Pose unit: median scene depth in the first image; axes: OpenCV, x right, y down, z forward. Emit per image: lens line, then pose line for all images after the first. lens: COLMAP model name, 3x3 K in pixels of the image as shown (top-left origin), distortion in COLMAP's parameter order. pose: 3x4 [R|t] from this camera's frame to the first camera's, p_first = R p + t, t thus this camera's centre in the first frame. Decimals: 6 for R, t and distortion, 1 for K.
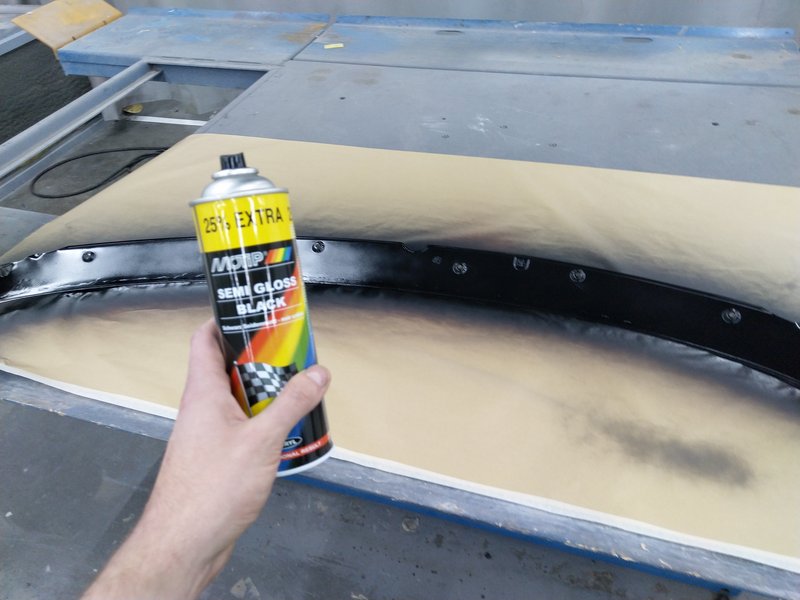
lens RADIAL K [[607.0, 0, 400.0], [0, 607.0, 300.0], [0, 0, 1]] dist [0.010100, -0.003397]
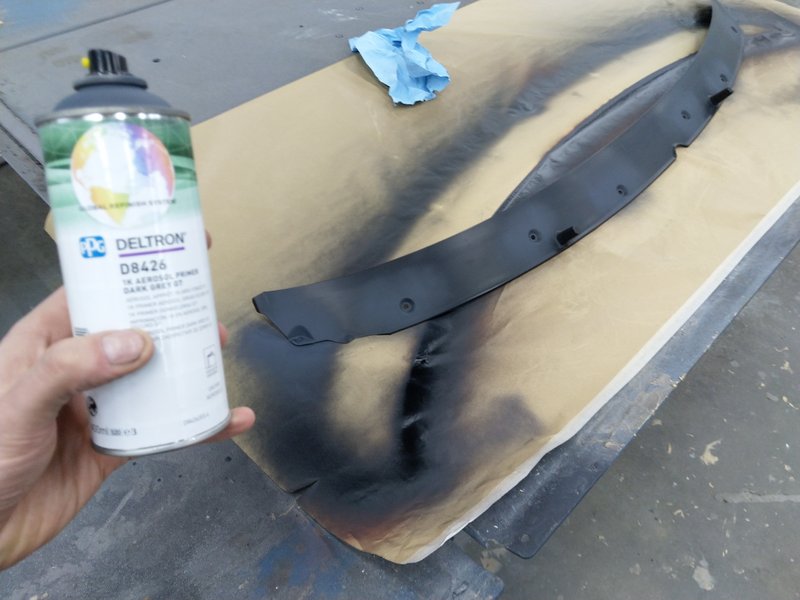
lens RADIAL K [[612.4, 0, 397.8], [0, 612.4, 299.4], [0, 0, 1]] dist [0.001798, 0.001066]
pose [[0.460256, -0.613663, 0.641547, -0.598787], [0.554359, 0.763095, 0.332222, -0.191841], [-0.693433, 0.202740, 0.691409, 0.334798]]
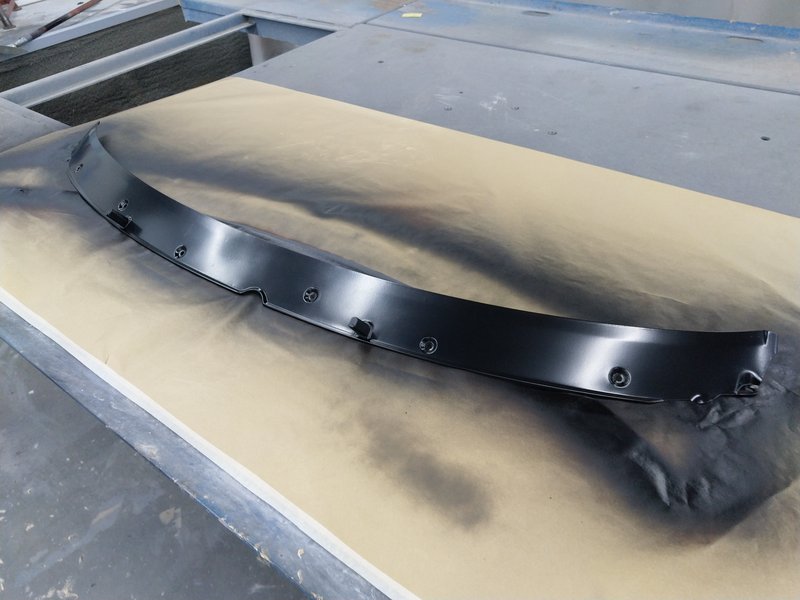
lens RADIAL K [[612.4, 0, 397.8], [0, 612.4, 299.4], [0, 0, 1]] dist [0.001798, 0.001066]
pose [[0.938943, 0.219939, -0.264600, 0.264767], [-0.221016, 0.974921, 0.026084, 0.004091], [0.263702, 0.033989, 0.964005, 0.079534]]
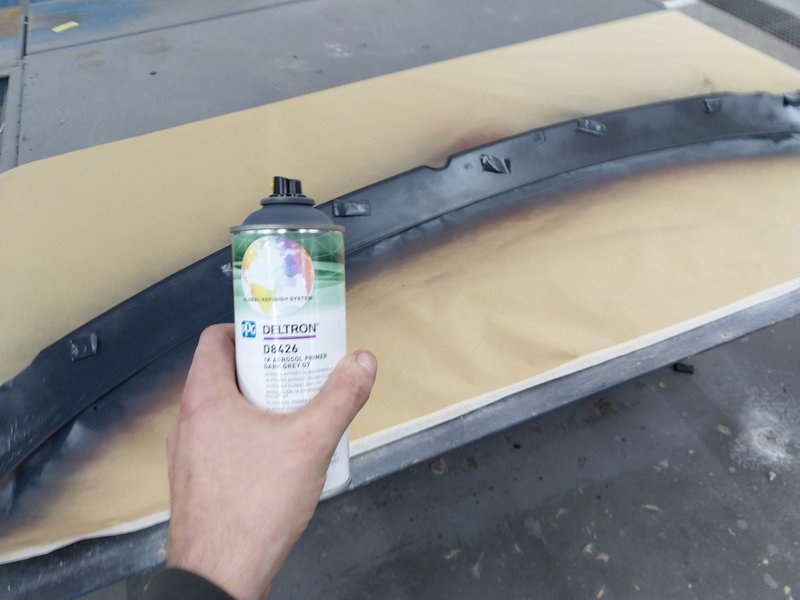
lens RADIAL K [[612.4, 0, 397.8], [0, 612.4, 299.4], [0, 0, 1]] dist [0.001798, 0.001066]
pose [[0.772458, -0.446707, 0.451400, -0.339014], [0.423418, 0.892020, 0.158171, -0.051885], [-0.473314, 0.068951, 0.878191, 0.141420]]
